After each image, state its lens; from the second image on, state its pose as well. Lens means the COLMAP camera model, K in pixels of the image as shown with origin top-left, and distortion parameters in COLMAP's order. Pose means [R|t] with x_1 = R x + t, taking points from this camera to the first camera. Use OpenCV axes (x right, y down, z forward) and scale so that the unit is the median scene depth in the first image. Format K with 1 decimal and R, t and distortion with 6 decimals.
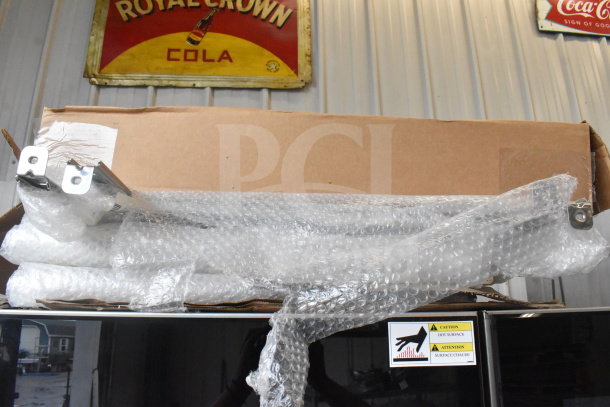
lens RADIAL K [[467.2, 0, 305.6], [0, 467.2, 213.4], [0, 0, 1]] dist [-0.094700, -0.005717]
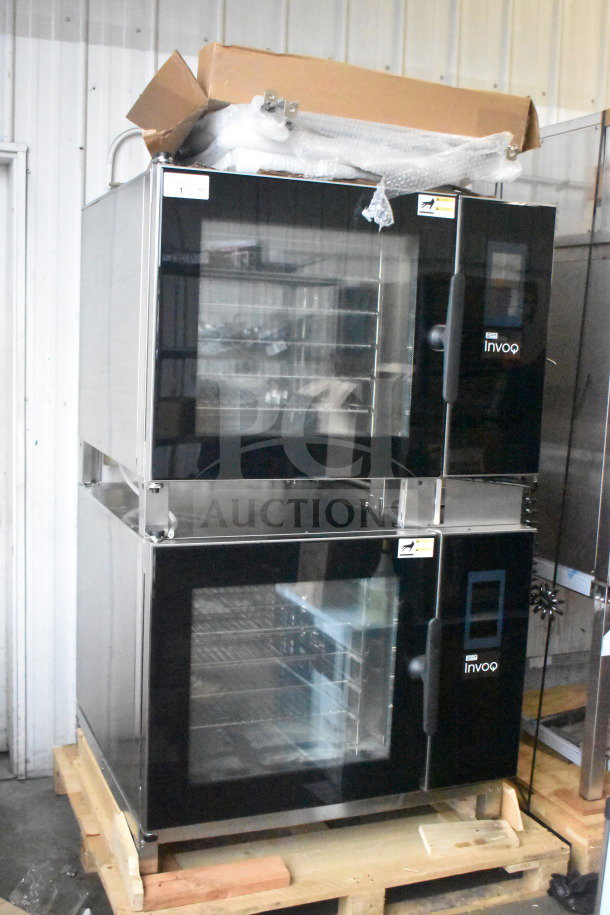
lens RADIAL K [[1039.5, 0, 305.0], [0, 1039.5, 457.5], [0, 0, 1]] dist [-0.061243, -0.008977]
pose [[0.957340, 0.011743, 0.288726, -1.704076], [-0.125561, 0.916824, 0.379035, -0.399407], [-0.260260, -0.399118, 0.879187, -3.579420]]
